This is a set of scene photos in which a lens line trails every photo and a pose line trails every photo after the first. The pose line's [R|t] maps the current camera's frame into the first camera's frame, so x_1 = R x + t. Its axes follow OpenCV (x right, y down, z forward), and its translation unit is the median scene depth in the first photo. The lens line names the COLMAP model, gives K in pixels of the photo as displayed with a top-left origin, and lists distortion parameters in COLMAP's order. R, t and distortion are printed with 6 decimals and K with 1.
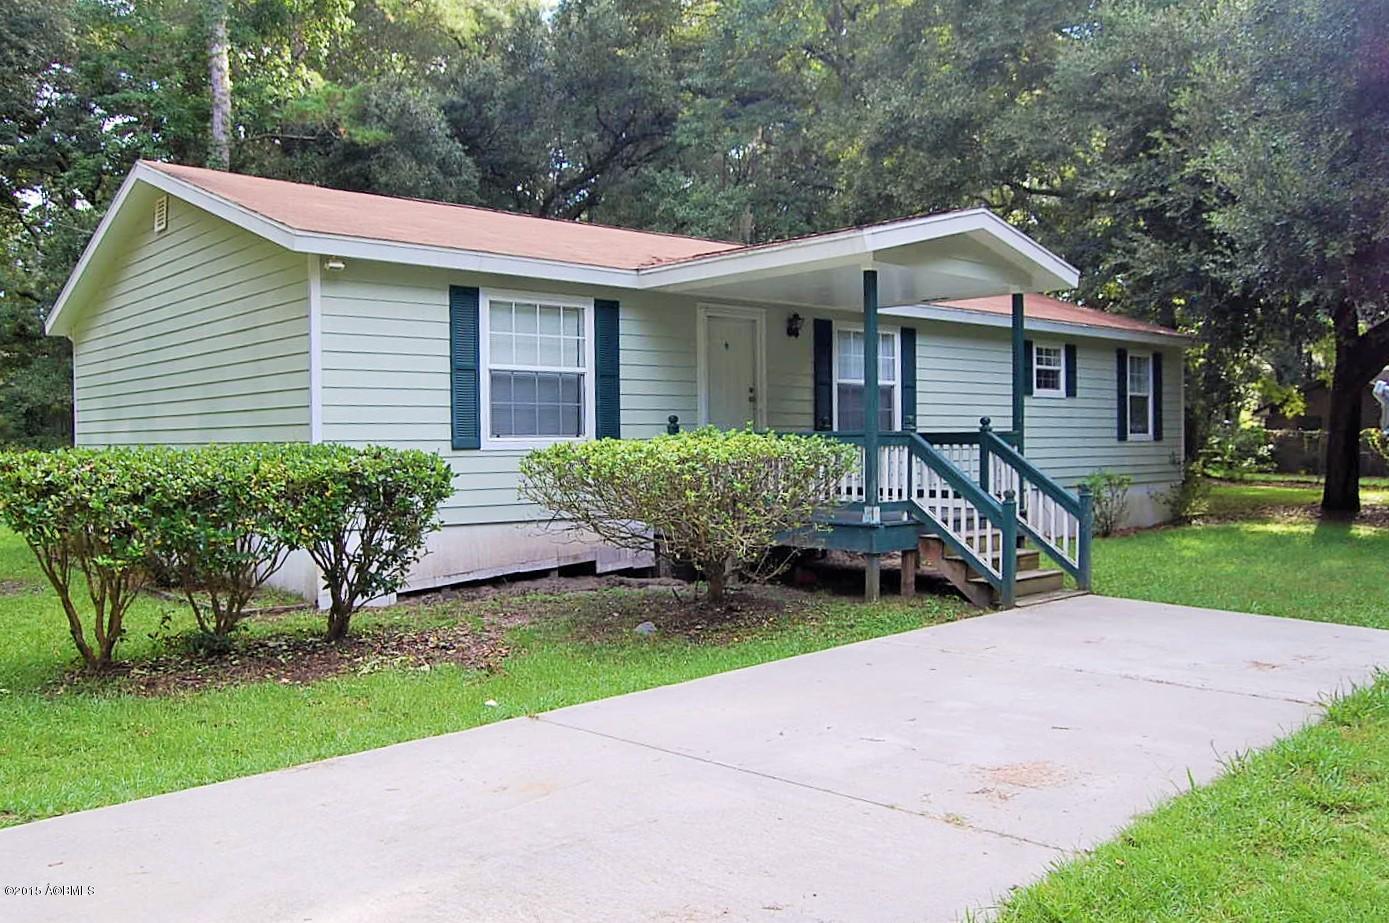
lens RADIAL K [[1082.0, 0, 700.2], [0, 1082.0, 474.5], [0, 0, 1]] dist [-0.096592, 0.042534]
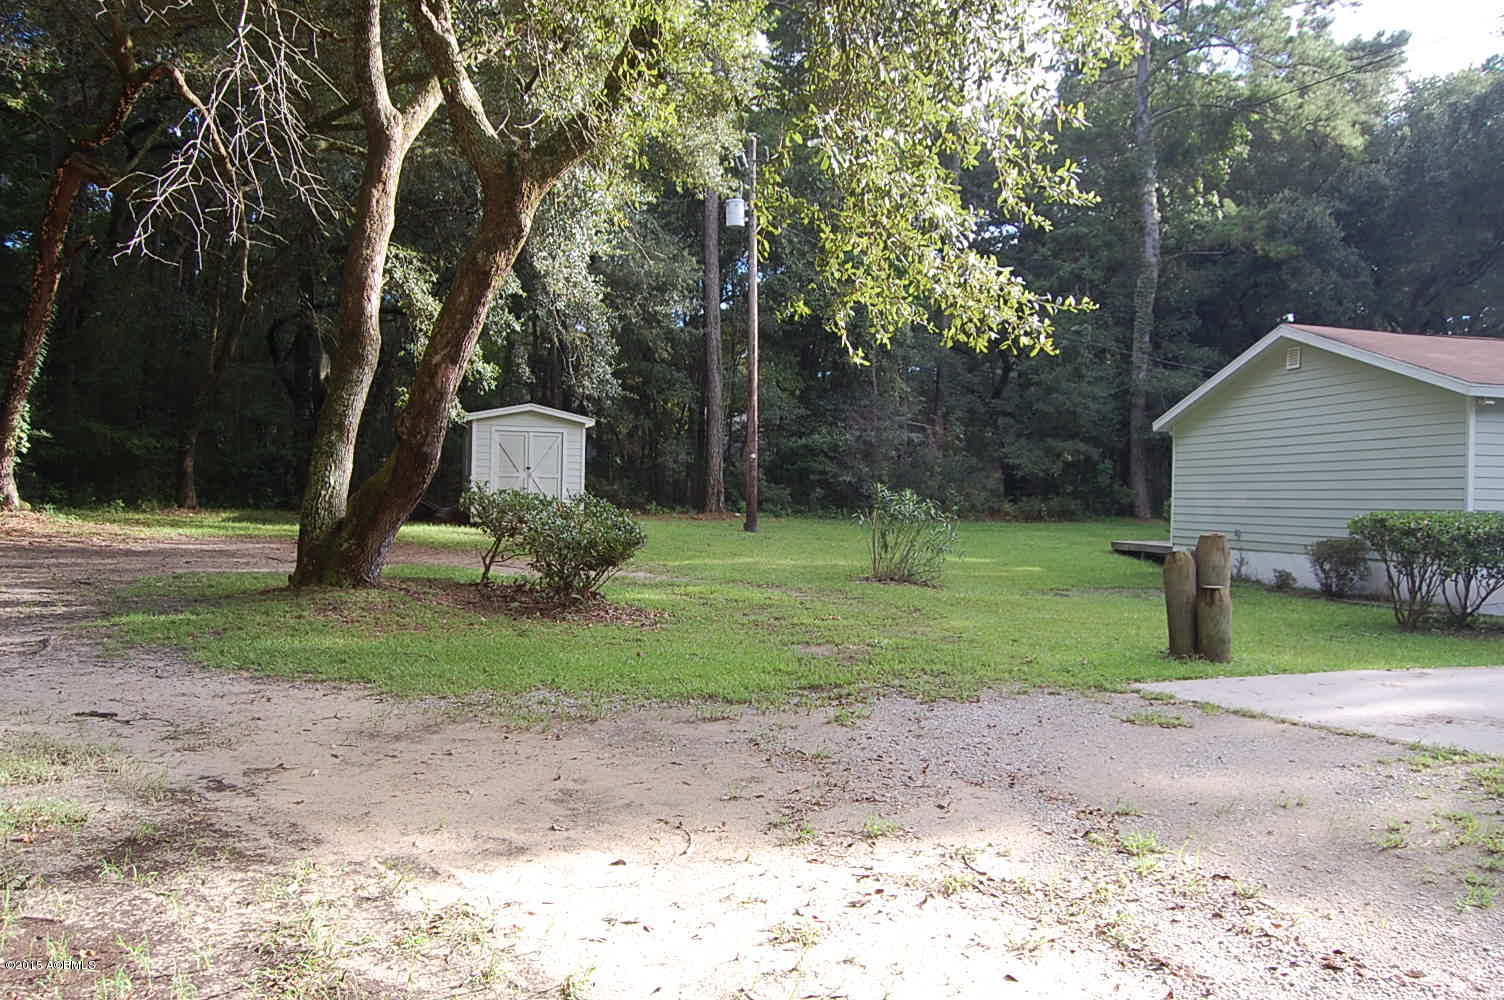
lens RADIAL K [[1171.6, 0, 758.1], [0, 1171.6, 514.0], [0, 0, 1]] dist [-0.096592, 0.042534]
pose [[0.856208, 0.024144, -0.516067, -0.146644], [-0.037863, 0.999154, -0.016074, 0.015674], [0.515242, 0.033303, 0.856398, -0.379469]]
